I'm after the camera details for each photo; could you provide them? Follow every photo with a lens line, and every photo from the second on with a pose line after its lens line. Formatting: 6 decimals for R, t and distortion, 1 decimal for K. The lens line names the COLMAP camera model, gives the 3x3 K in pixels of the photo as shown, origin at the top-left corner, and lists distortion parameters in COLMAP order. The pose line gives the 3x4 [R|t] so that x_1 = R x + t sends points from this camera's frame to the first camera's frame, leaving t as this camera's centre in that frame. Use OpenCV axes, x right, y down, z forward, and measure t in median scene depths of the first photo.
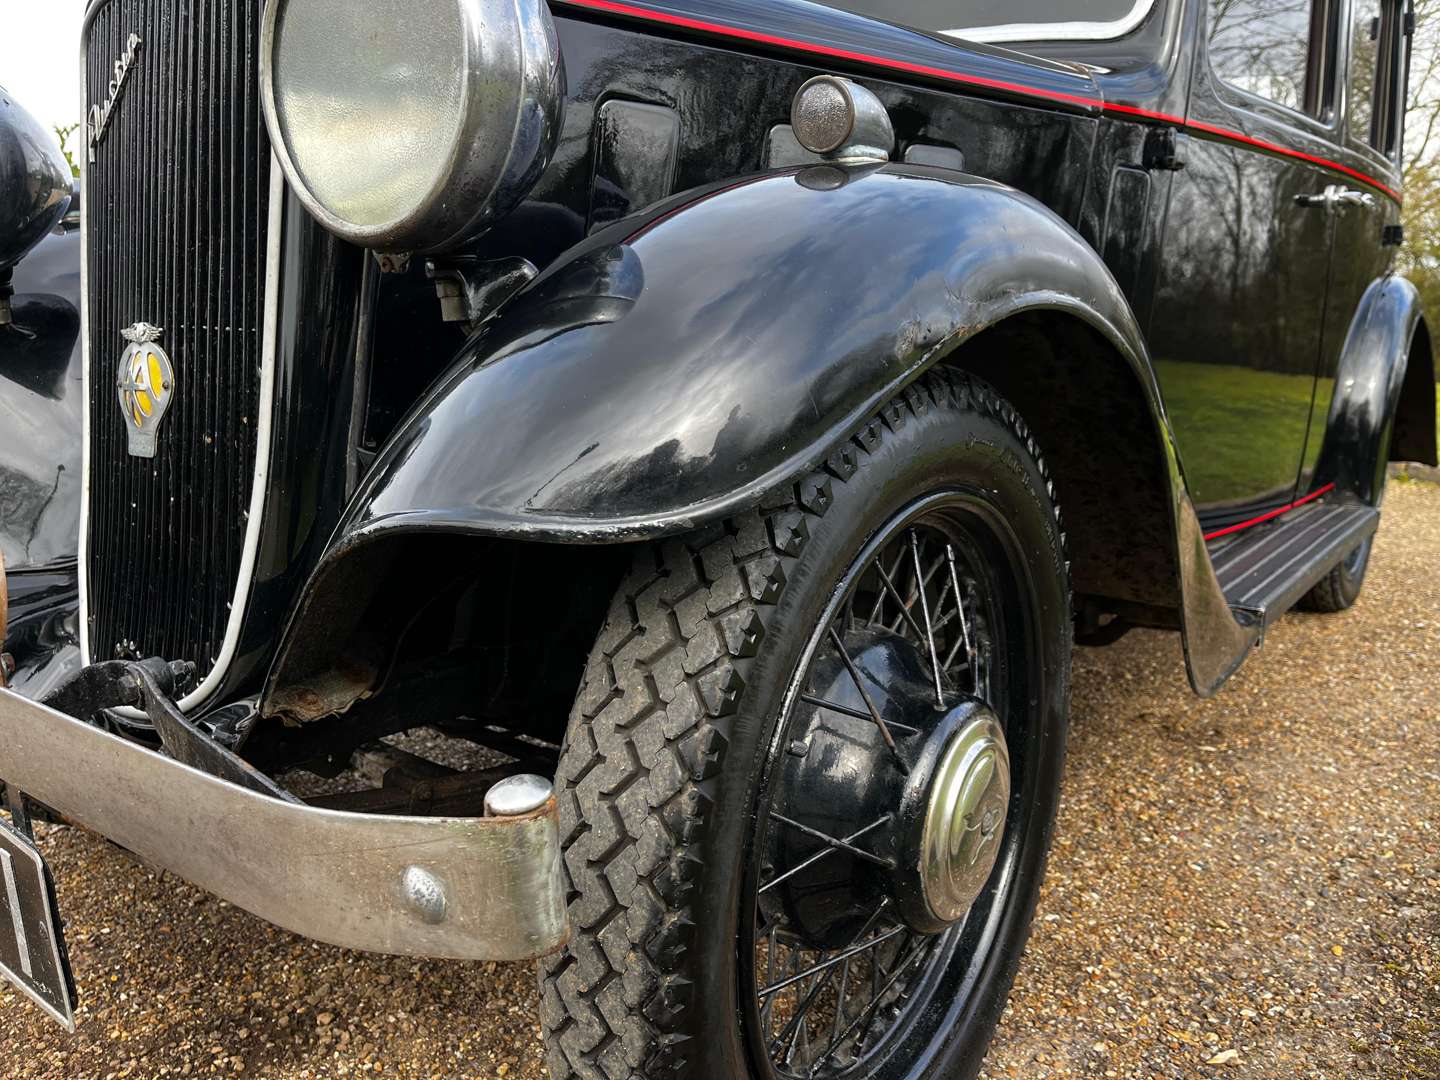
lens RADIAL K [[2566.8, 0, 720.0], [0, 2566.8, 540.0], [0, 0, 1]] dist [-0.929362, -0.052575]
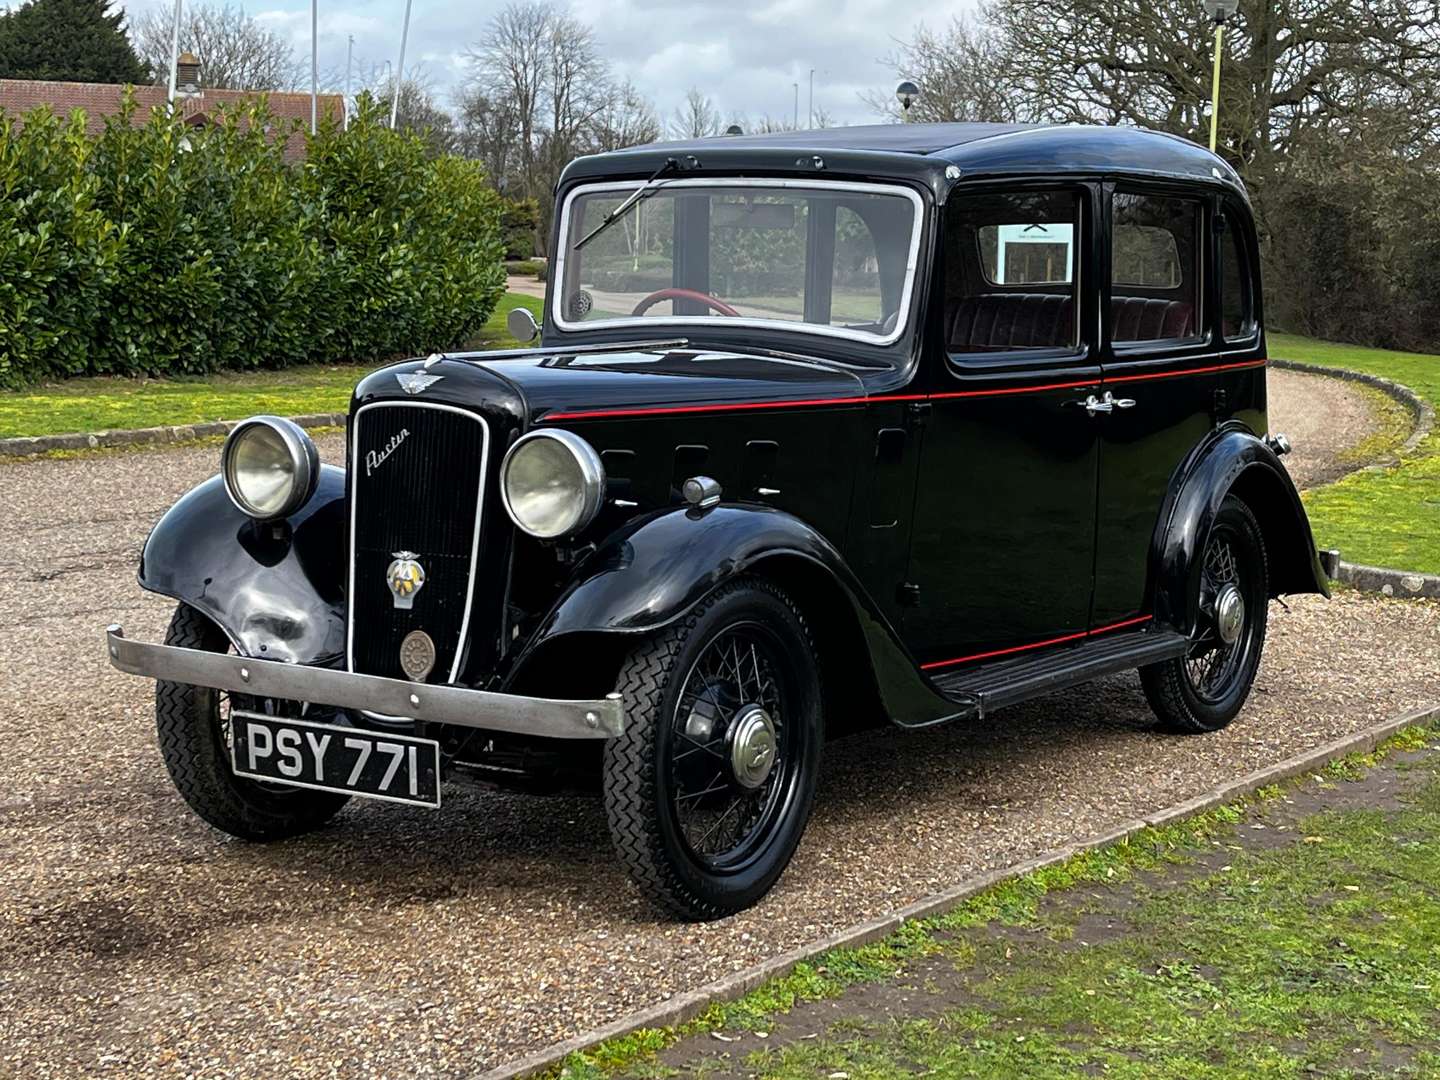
lens RADIAL K [[2552.9, 0, 739.3], [0, 2552.9, 538.6], [0, 0, 1]] dist [0.290211, -1.065137]
pose [[0.998703, -0.000053, 0.050923, -0.067545], [0.003055, 0.998261, -0.058871, 0.069459], [-0.050831, 0.058950, 0.996966, -2.318642]]
